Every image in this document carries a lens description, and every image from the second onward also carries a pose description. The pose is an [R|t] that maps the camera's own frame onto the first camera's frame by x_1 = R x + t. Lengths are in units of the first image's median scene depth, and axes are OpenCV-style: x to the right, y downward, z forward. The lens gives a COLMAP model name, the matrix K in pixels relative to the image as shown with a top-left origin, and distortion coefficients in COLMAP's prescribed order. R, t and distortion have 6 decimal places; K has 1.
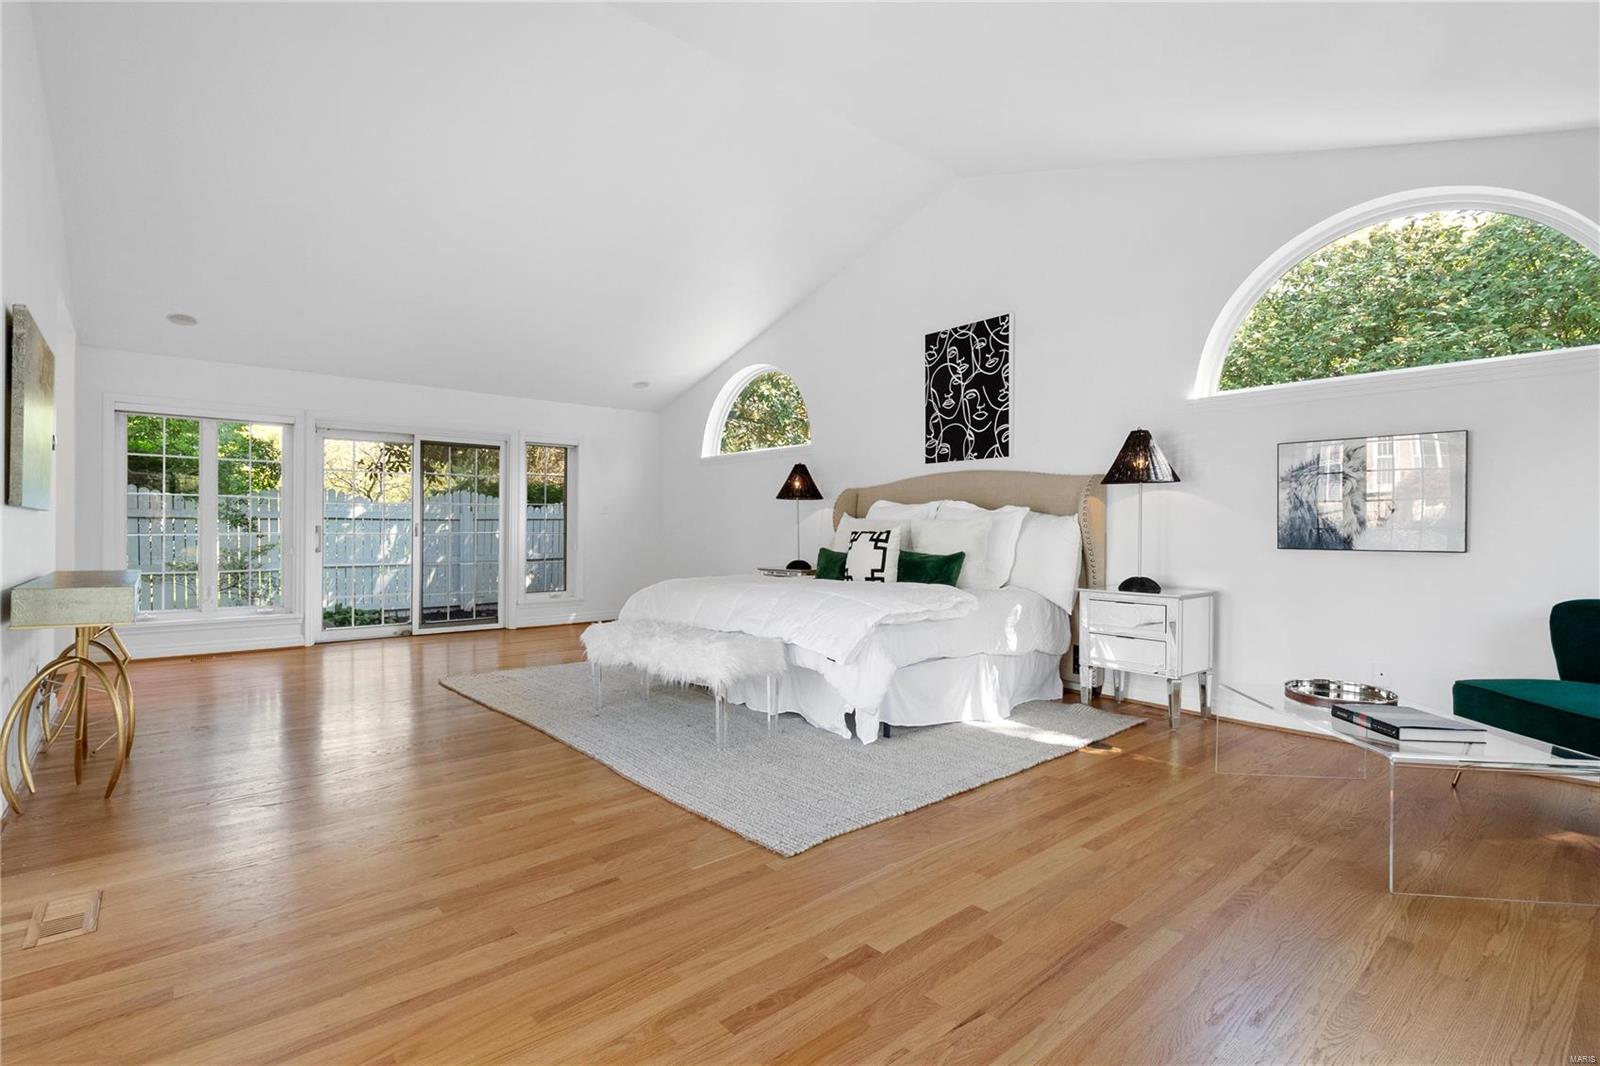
lens RADIAL K [[755.2, 0, 785.7], [0, 755.2, 527.5], [0, 0, 1]] dist [-0.001457, -0.000674]
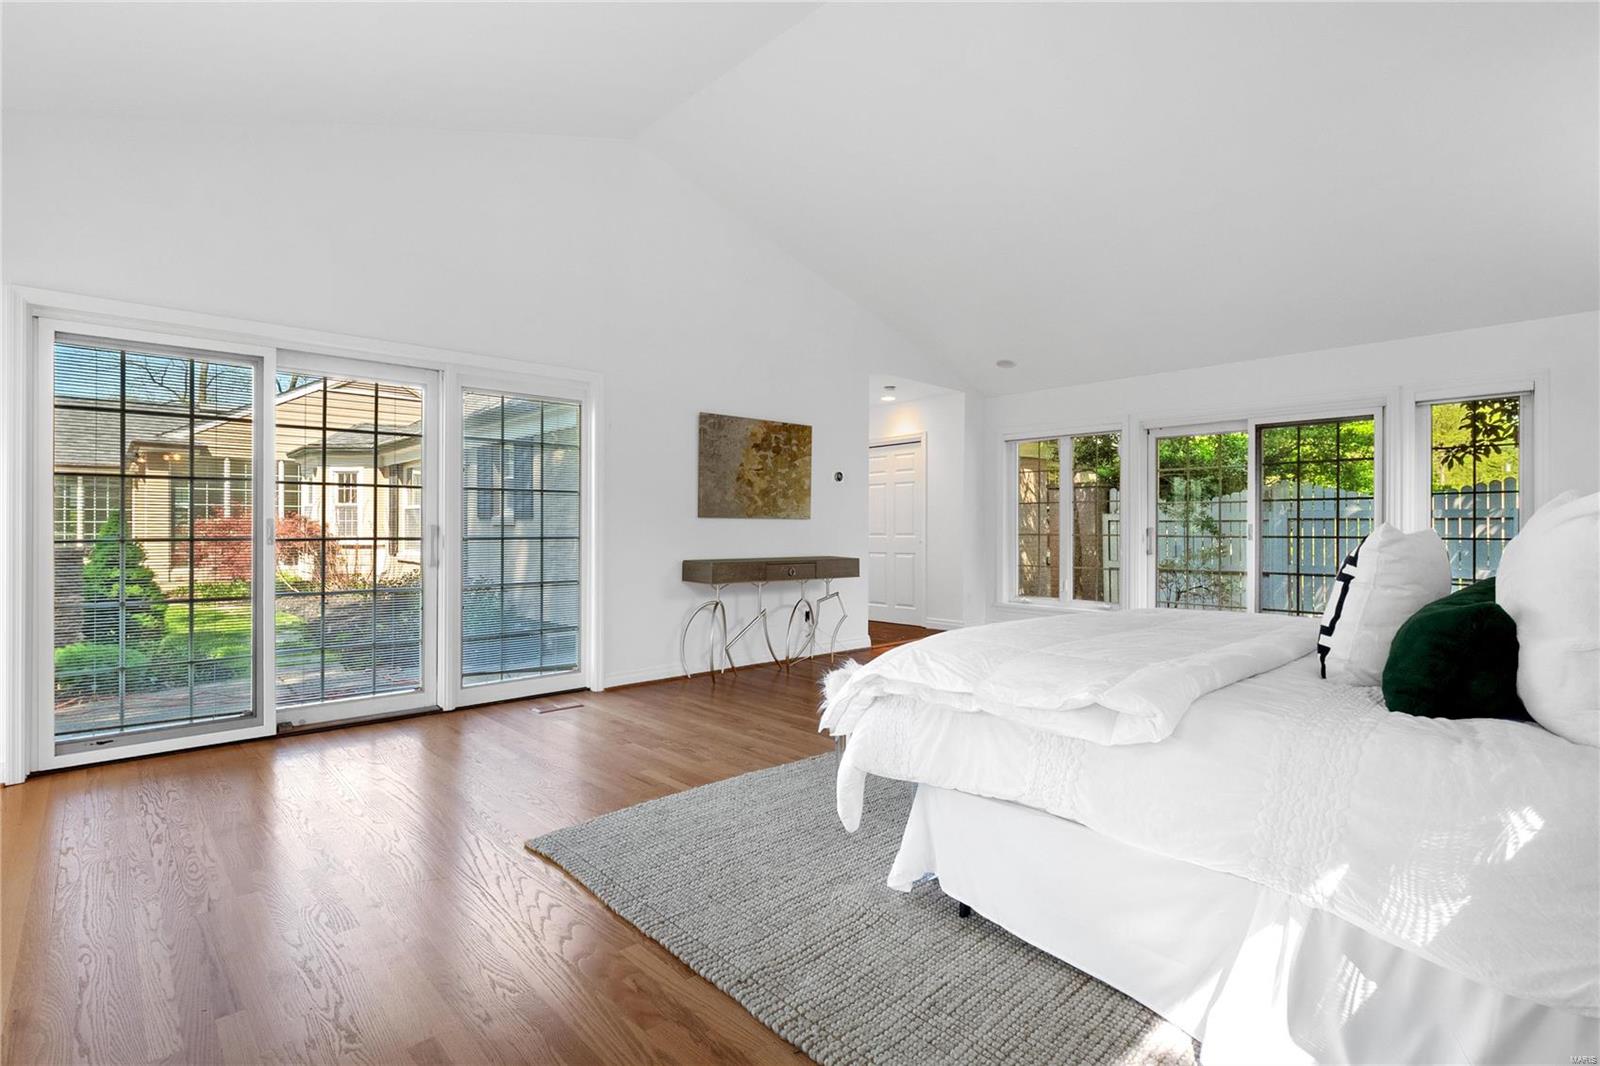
lens RADIAL K [[755.2, 0, 793.1], [0, 755.2, 527.3], [0, 0, 1]] dist [-0.001457, -0.000674]
pose [[0.042969, 0.002001, -0.999074, 0.535282], [-0.000973, 0.999998, 0.001961, -0.001148], [0.999076, 0.000888, 0.042971, 0.685341]]
